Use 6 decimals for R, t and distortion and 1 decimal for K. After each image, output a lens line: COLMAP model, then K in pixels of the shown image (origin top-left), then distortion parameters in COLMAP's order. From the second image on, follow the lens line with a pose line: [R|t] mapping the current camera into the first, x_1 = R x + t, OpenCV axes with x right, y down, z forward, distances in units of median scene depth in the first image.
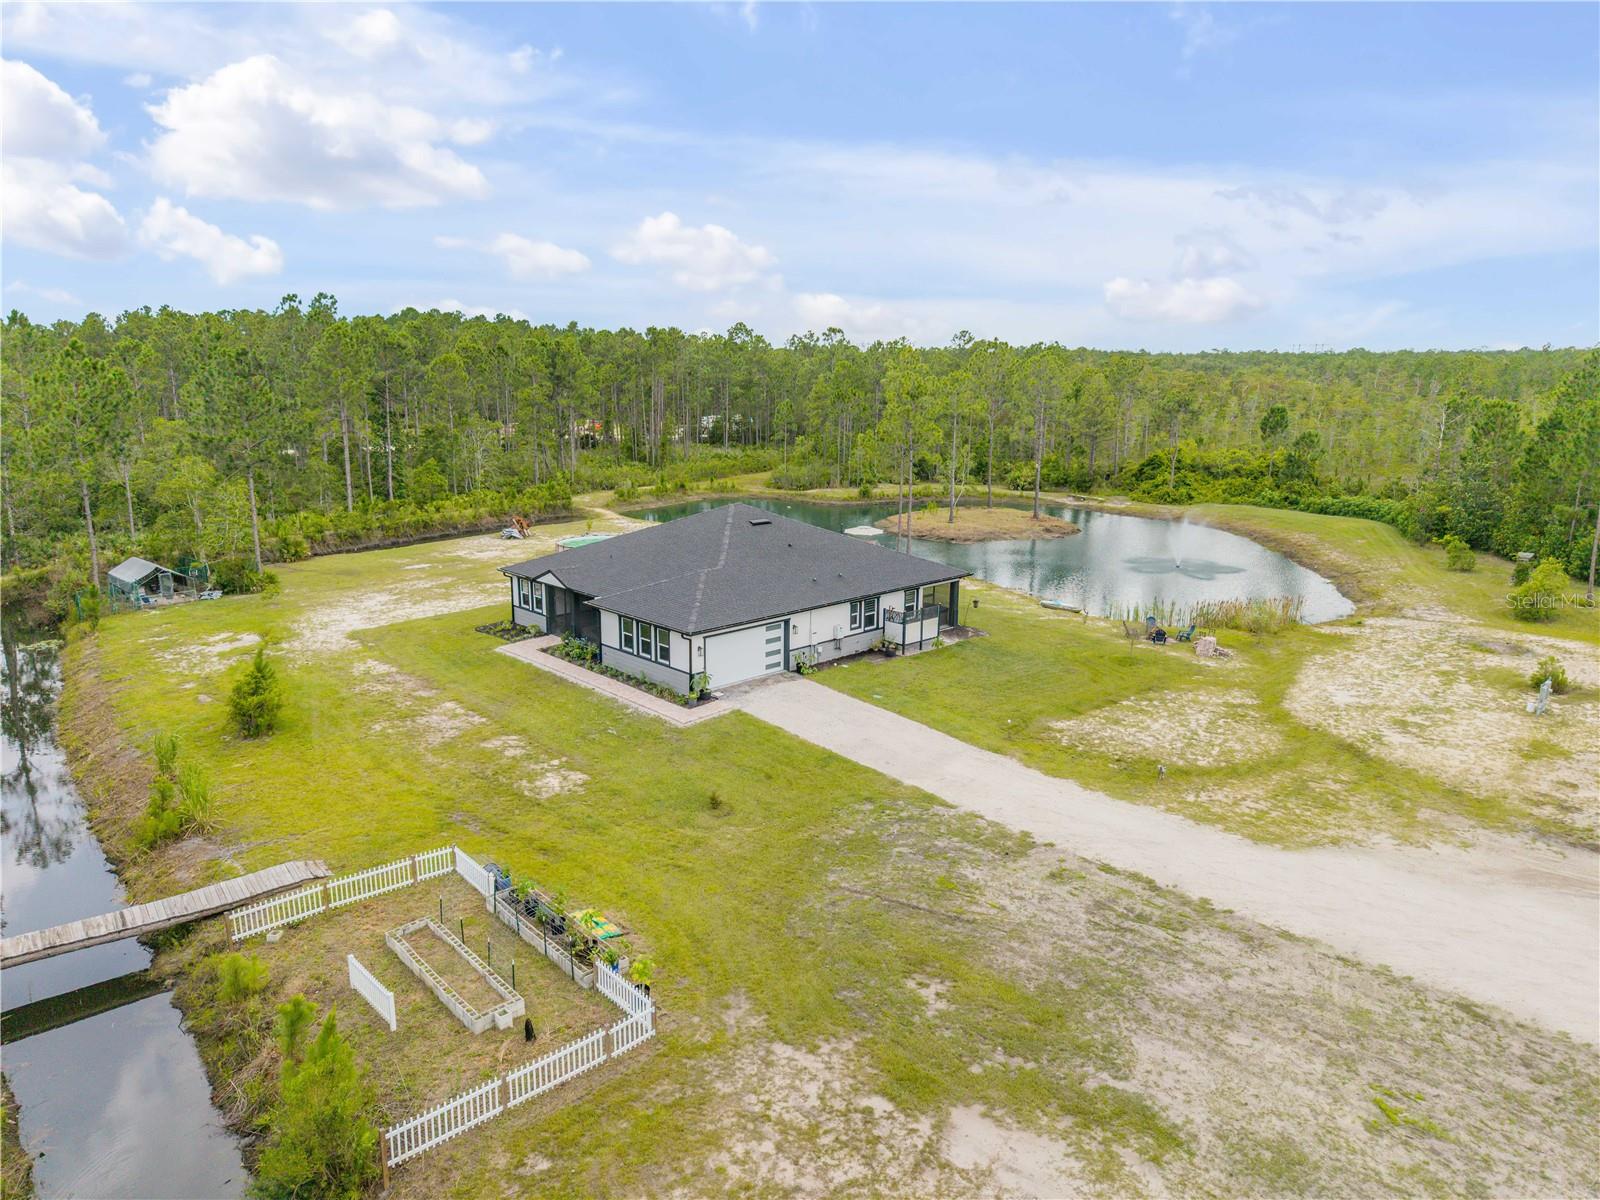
lens RADIAL K [[1068.9, 0, 800.0], [0, 1068.9, 600.0], [0, 0, 1]] dist [0.019227, -0.018256]
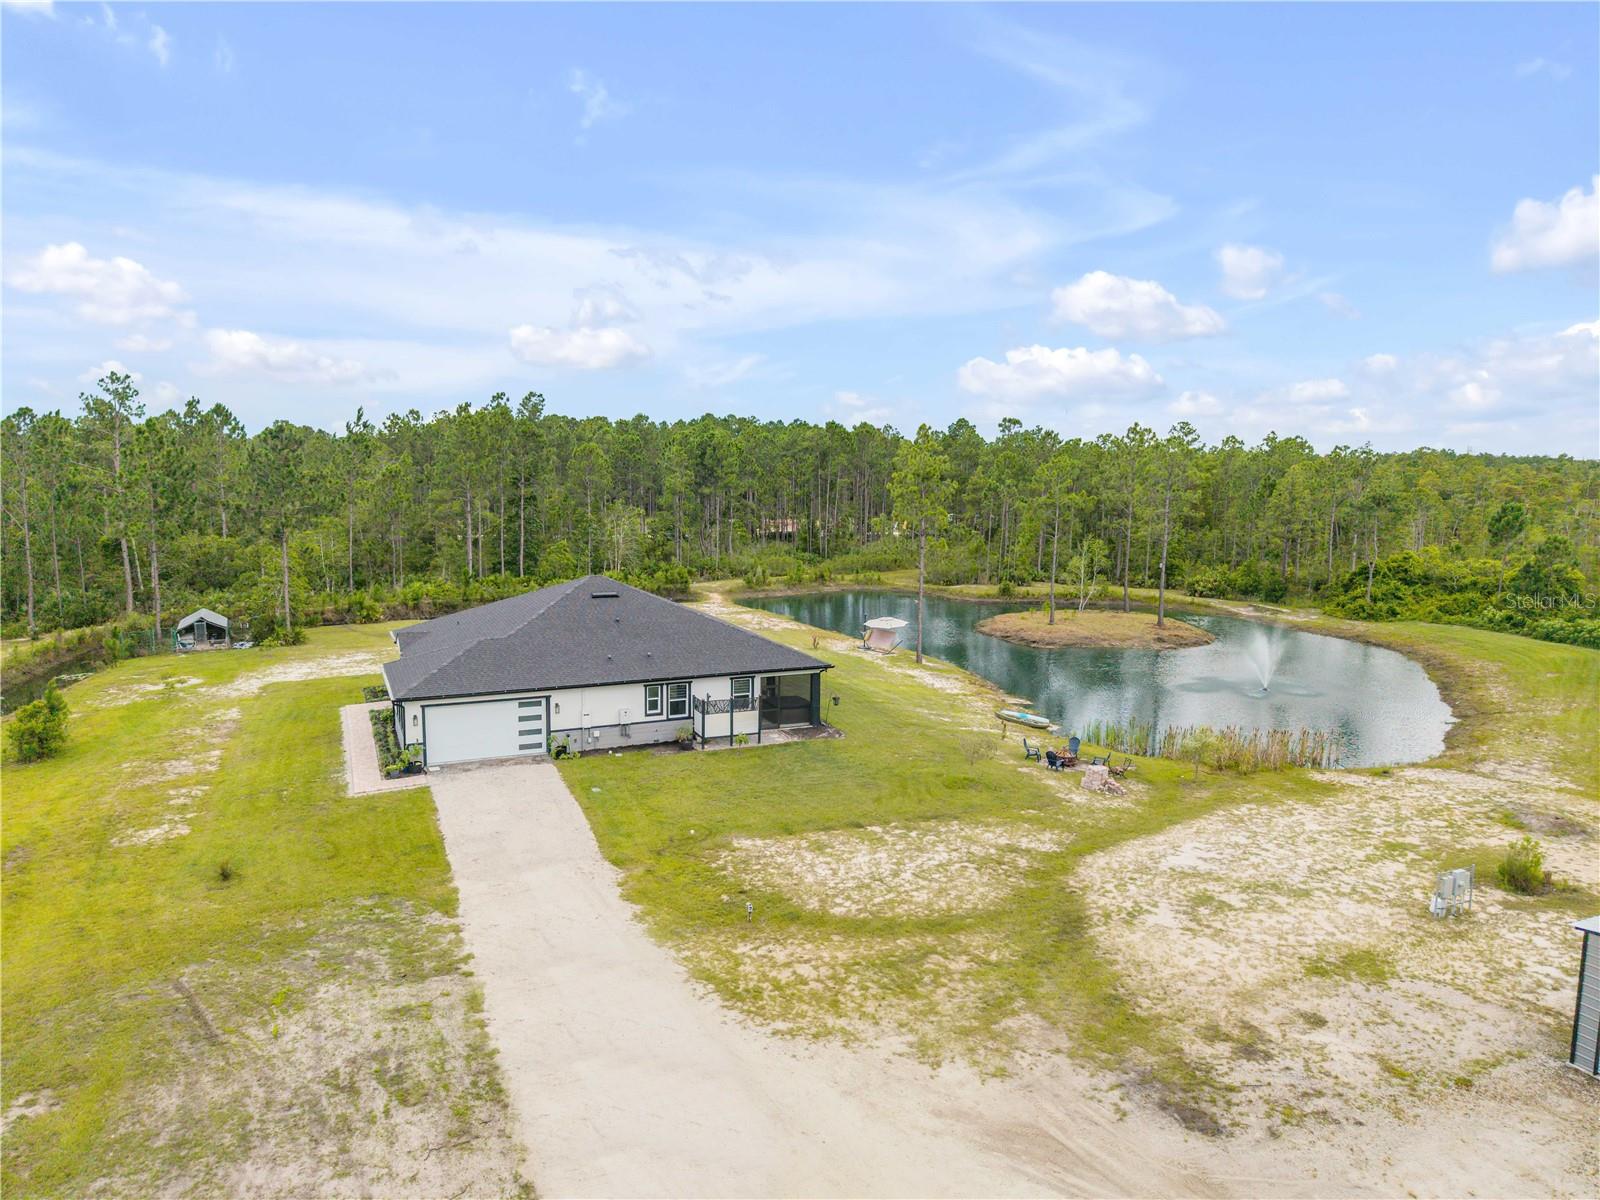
lens RADIAL K [[1068.9, 0, 800.0], [0, 1068.9, 600.0], [0, 0, 1]] dist [0.019227, -0.018256]
pose [[0.940818, 0.045780, -0.335805, 0.507676], [-0.078244, 0.993407, -0.083783, -0.004379], [0.329756, 0.105100, 0.938198, 0.198157]]
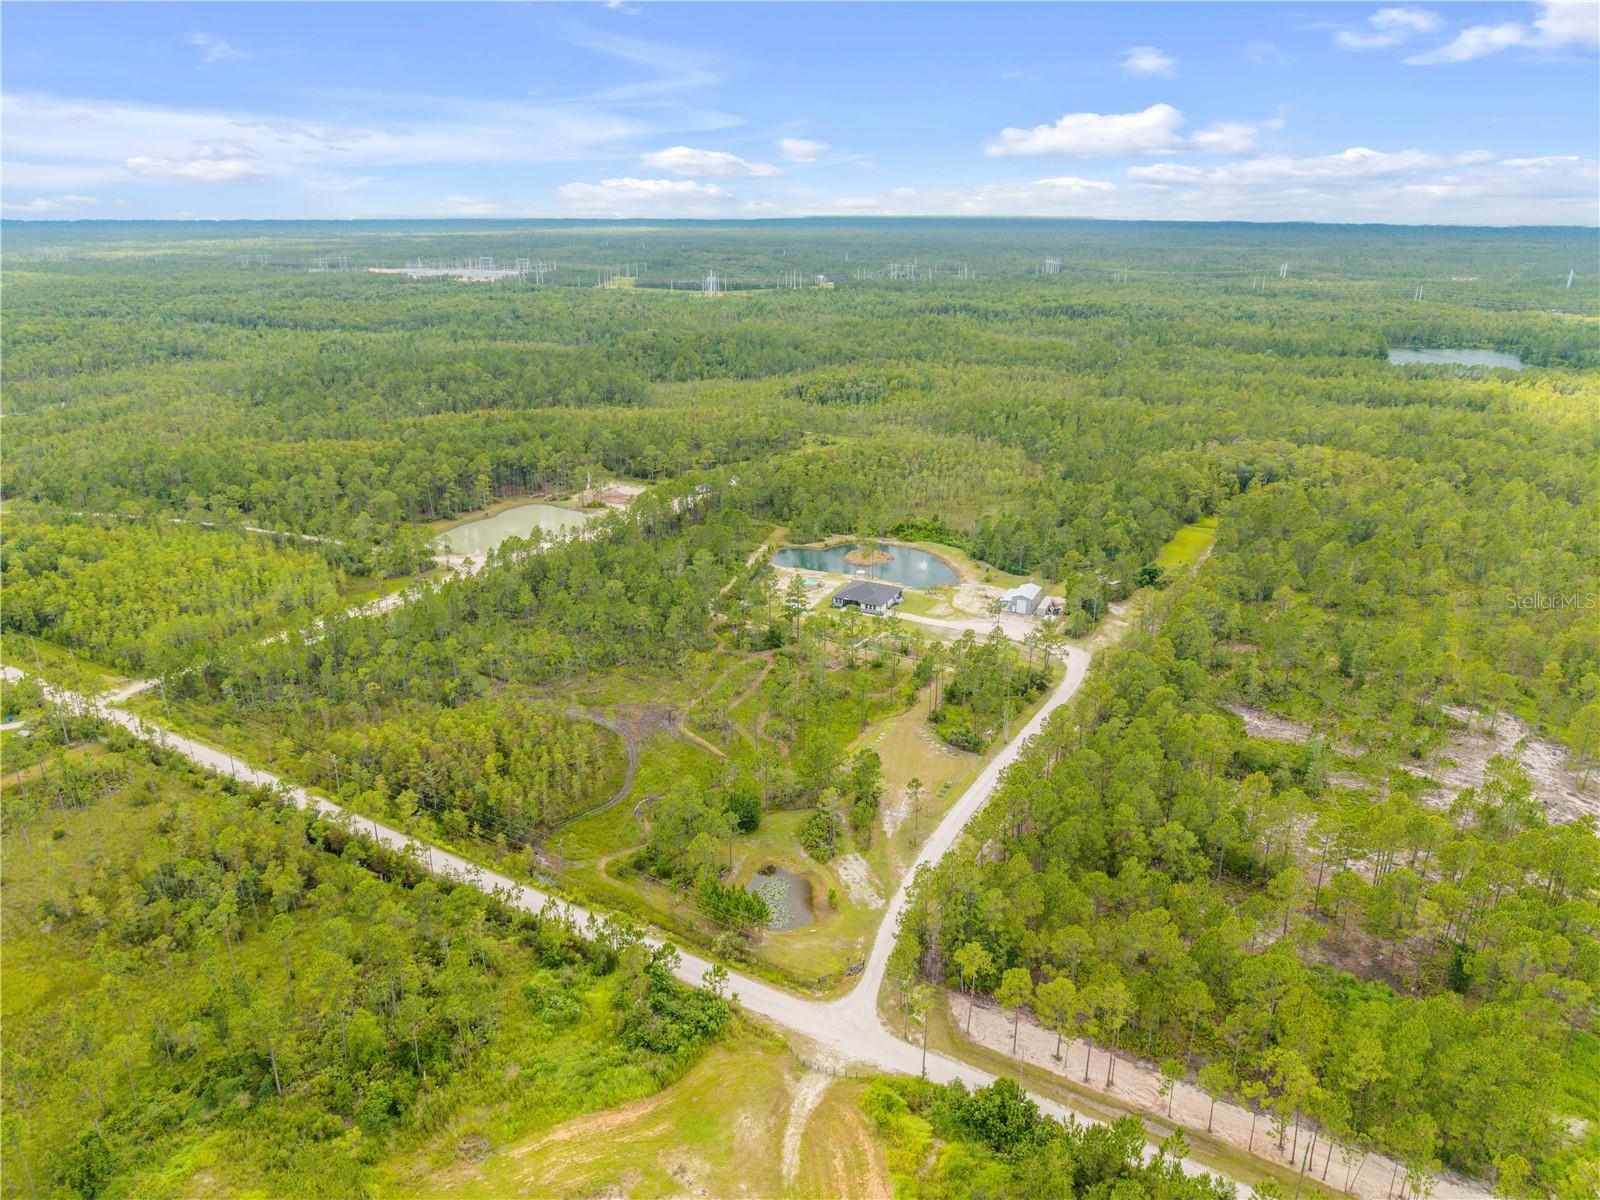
lens RADIAL K [[1063.0, 0, 800.0], [0, 1063.0, 600.0], [0, 0, 1]] dist [0.058345, -0.078879]
pose [[0.938913, -0.123237, 0.321332, -2.793666], [0.082717, 0.987127, 0.136887, -0.994773], [-0.334065, -0.101945, 0.937021, -5.337417]]
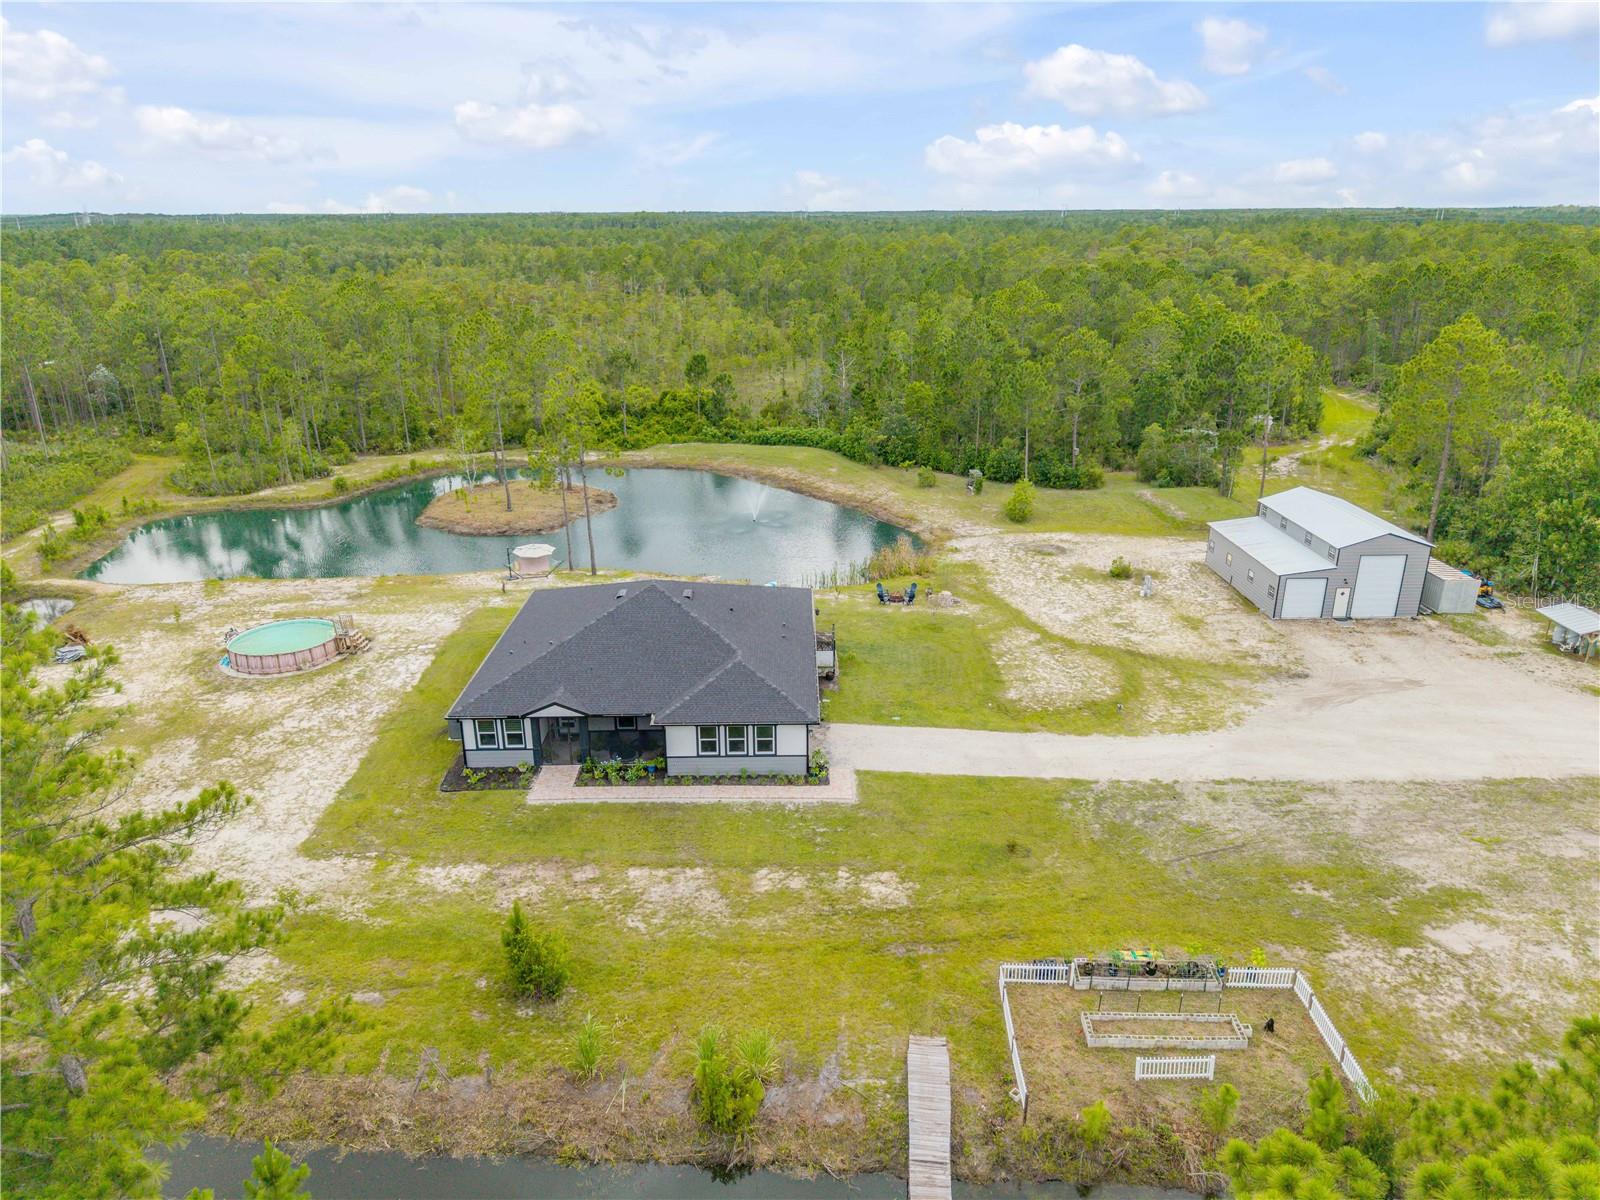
lens RADIAL K [[1068.9, 0, 800.0], [0, 1068.9, 600.0], [0, 0, 1]] dist [0.019227, -0.018256]
pose [[0.689414, -0.256985, 0.677250, -0.782137], [0.171441, 0.966277, 0.192137, -0.289909], [-0.703787, -0.016353, 0.710223, 0.195444]]
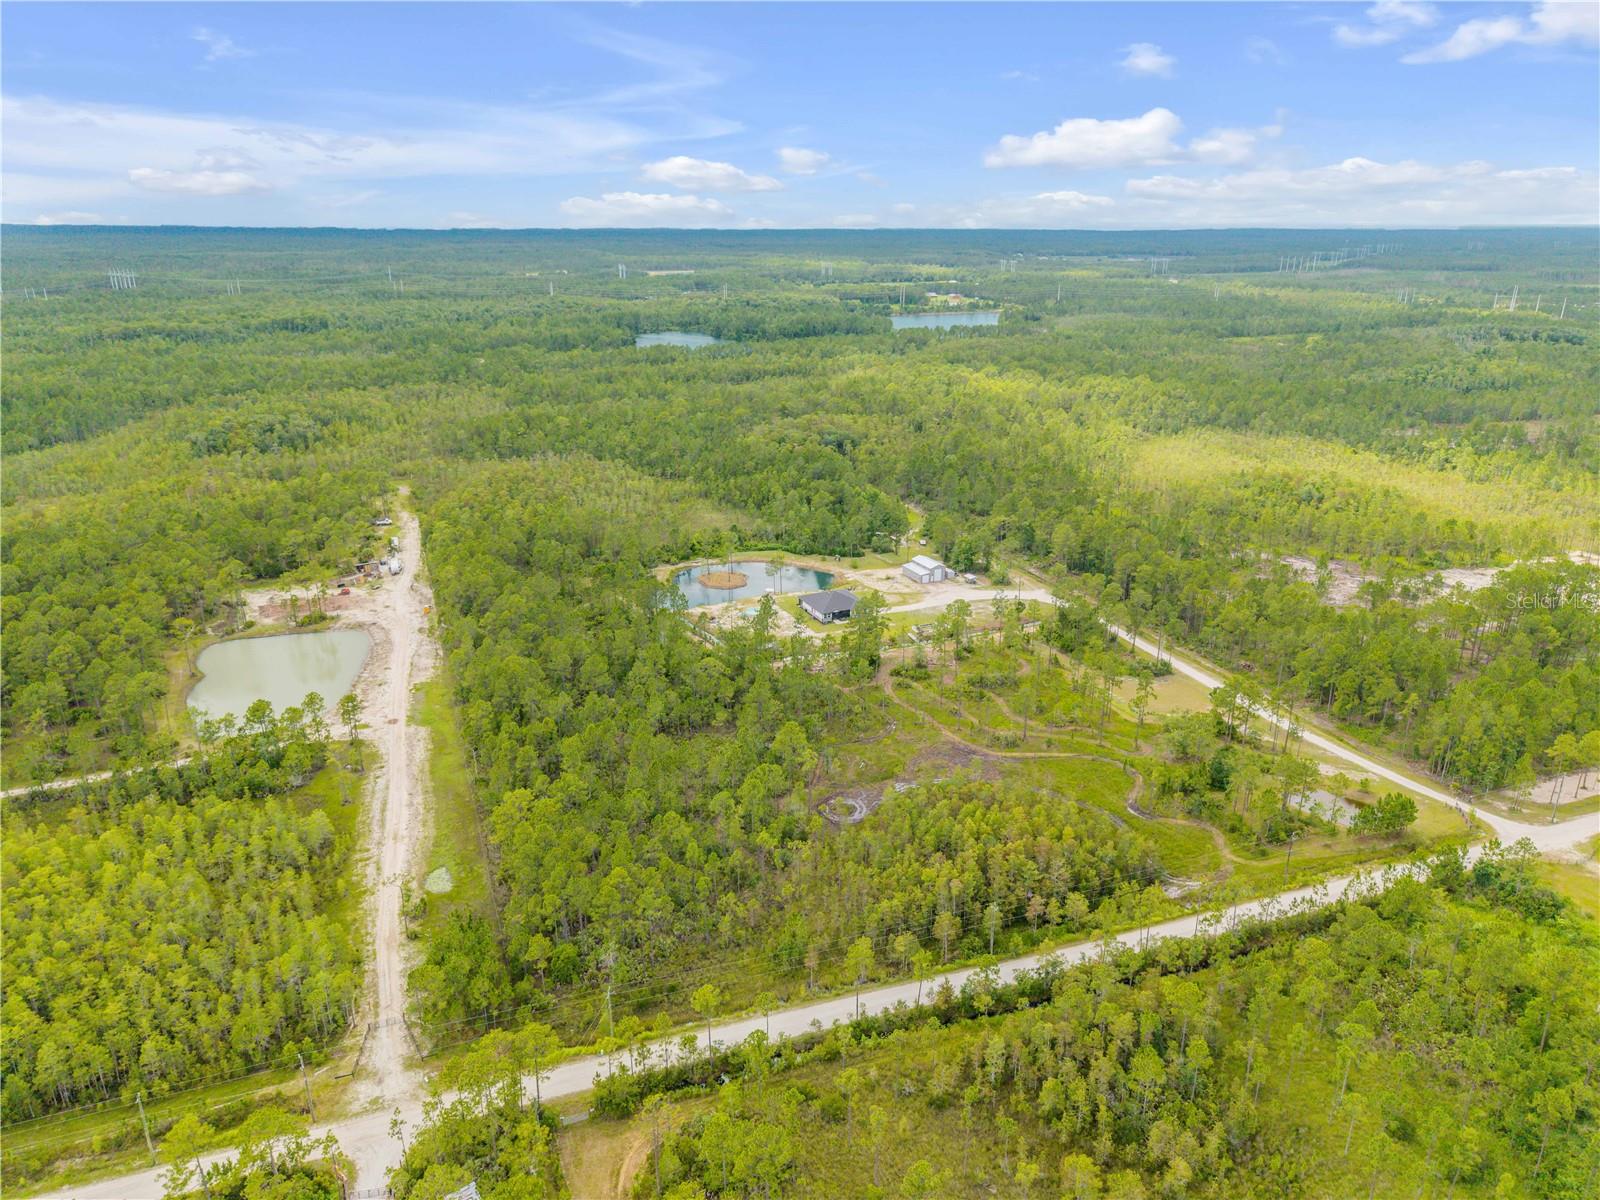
lens RADIAL K [[1068.9, 0, 800.0], [0, 1068.9, 600.0], [0, 0, 1]] dist [0.019227, -0.018256]
pose [[0.329229, -0.324314, 0.886808, -6.435689], [0.212914, 0.940477, 0.264897, -1.966485], [-0.919932, 0.101602, 0.378684, -1.297187]]
